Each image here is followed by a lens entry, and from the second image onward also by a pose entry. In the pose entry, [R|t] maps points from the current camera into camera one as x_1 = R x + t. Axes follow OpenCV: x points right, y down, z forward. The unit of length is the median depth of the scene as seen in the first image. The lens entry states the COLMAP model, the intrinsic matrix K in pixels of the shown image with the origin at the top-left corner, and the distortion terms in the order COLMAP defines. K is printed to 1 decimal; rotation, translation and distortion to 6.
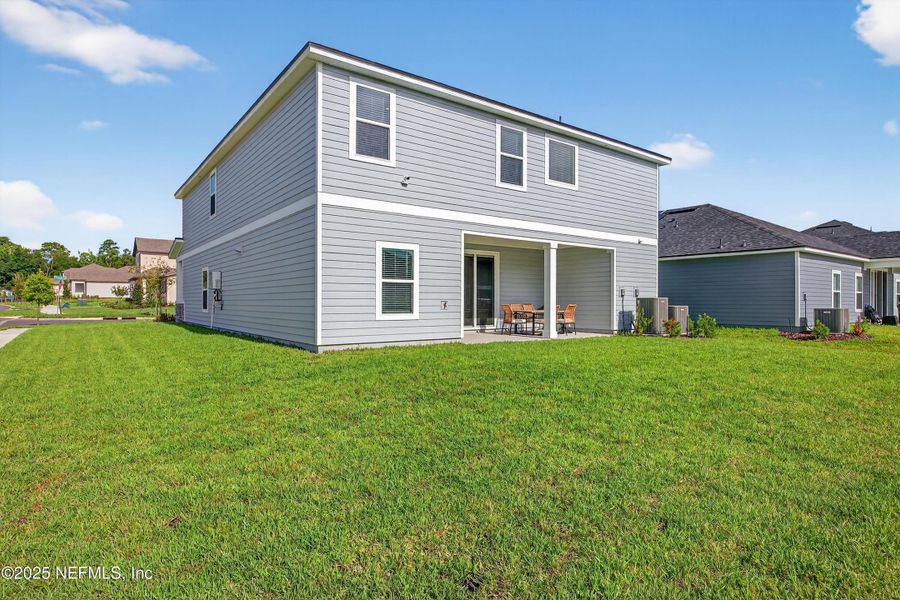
lens RADIAL K [[477.0, 0, 450.0], [0, 477.0, 300.0], [0, 0, 1]] dist [-0.002883, -0.000111]
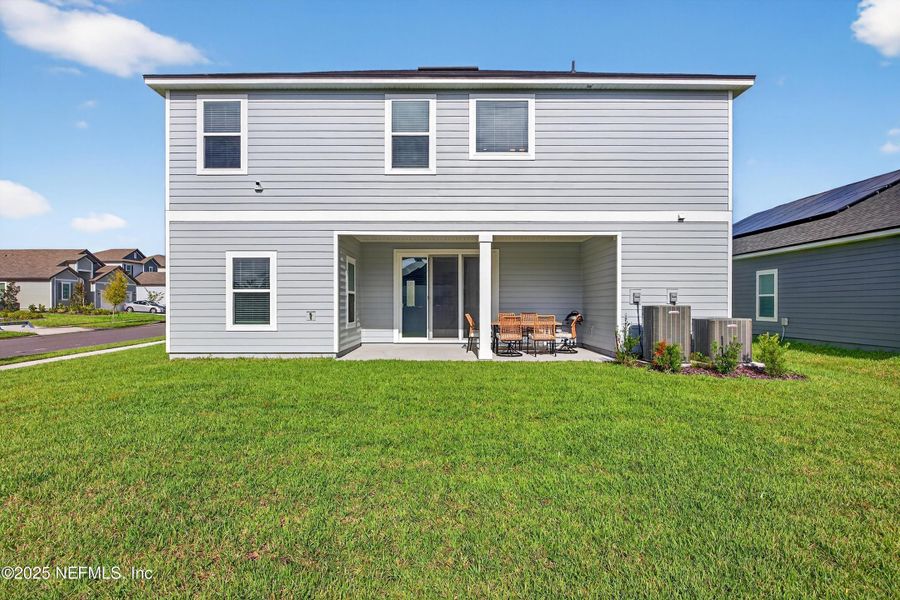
lens RADIAL K [[420.3, 0, 450.0], [0, 420.3, 300.0], [0, 0, 1]] dist [-0.006187, -0.000503]
pose [[0.814890, -0.008543, -0.579552, 0.619032], [0.002968, 0.999940, -0.010567, -0.009491], [0.579608, 0.006891, 0.814867, 0.468705]]
